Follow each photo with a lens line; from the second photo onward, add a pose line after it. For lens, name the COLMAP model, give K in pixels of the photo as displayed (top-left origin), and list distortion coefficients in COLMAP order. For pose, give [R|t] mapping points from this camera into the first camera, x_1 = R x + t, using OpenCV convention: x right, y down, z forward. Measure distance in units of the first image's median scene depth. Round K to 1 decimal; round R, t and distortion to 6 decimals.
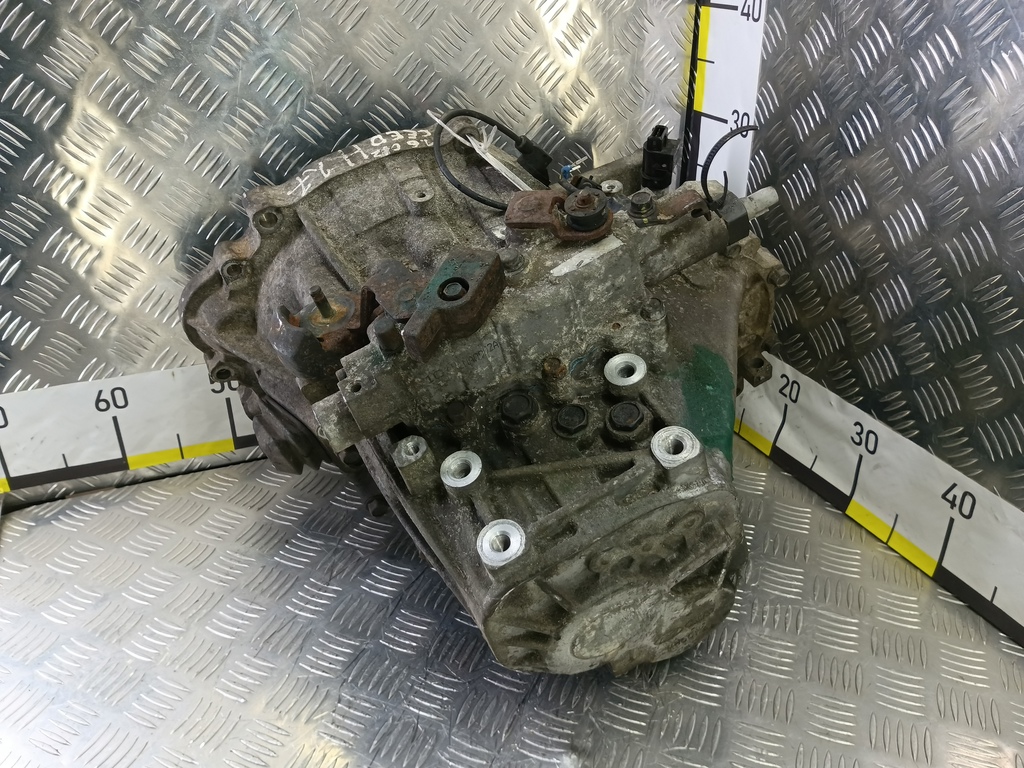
lens RADIAL K [[825.6, 0, 513.4], [0, 825.6, 379.6], [0, 0, 1]] dist [0.005457, -0.053026]
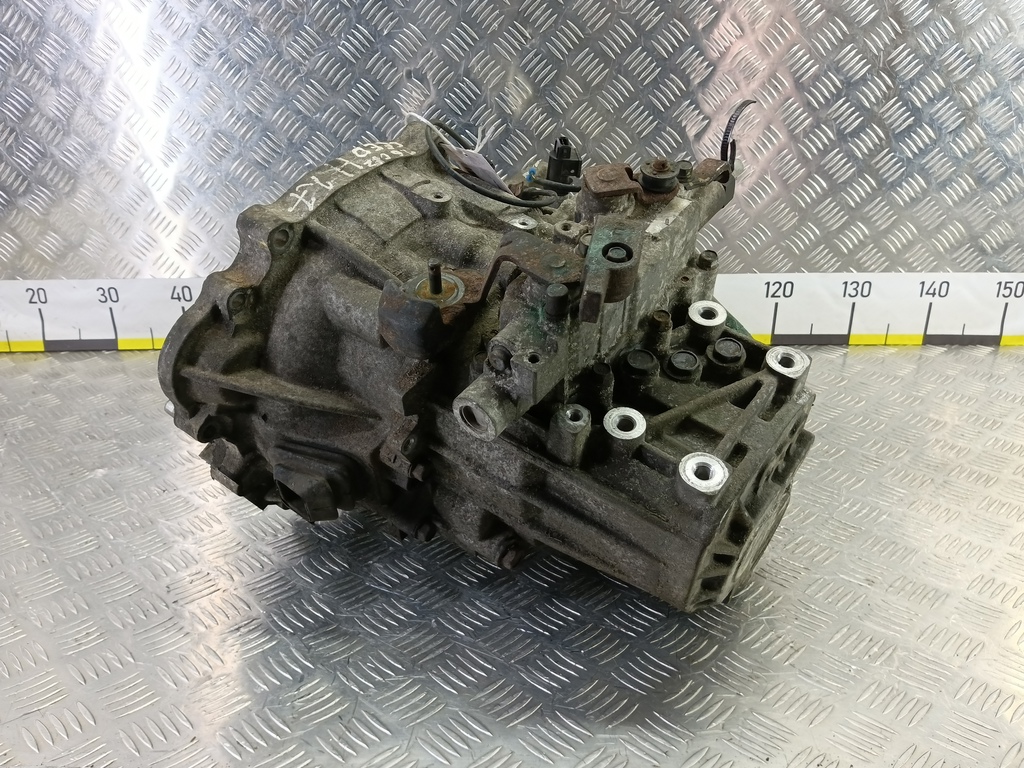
lens RADIAL K [[825.6, 0, 508.4], [0, 825.6, 385.0], [0, 0, 1]] dist [0.005457, -0.053026]
pose [[0.875795, -0.177860, 0.448719, -0.507403], [0.222033, 0.973889, -0.047335, 0.061356], [-0.428584, 0.141086, 0.892418, 0.103975]]
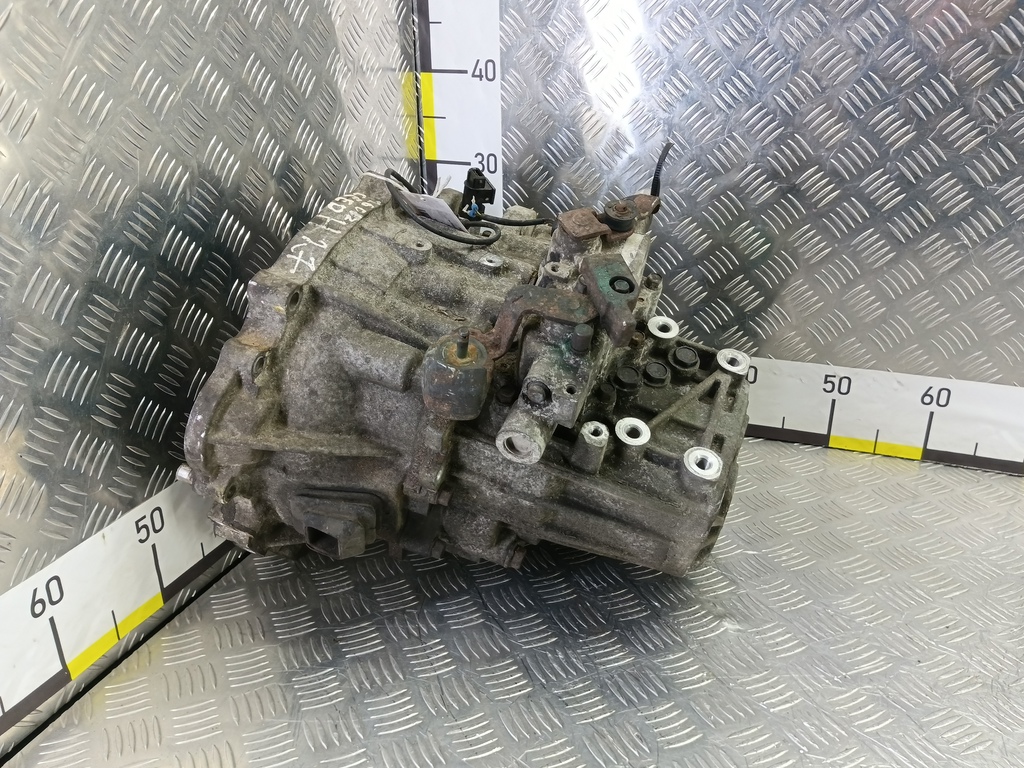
lens RADIAL K [[825.6, 0, 510.5], [0, 825.6, 381.3], [0, 0, 1]] dist [0.005457, -0.053026]
pose [[0.693253, -0.288116, 0.660598, -0.771211], [0.339275, 0.939161, 0.053563, -0.070686], [-0.635840, 0.186991, 0.748827, 0.140510]]
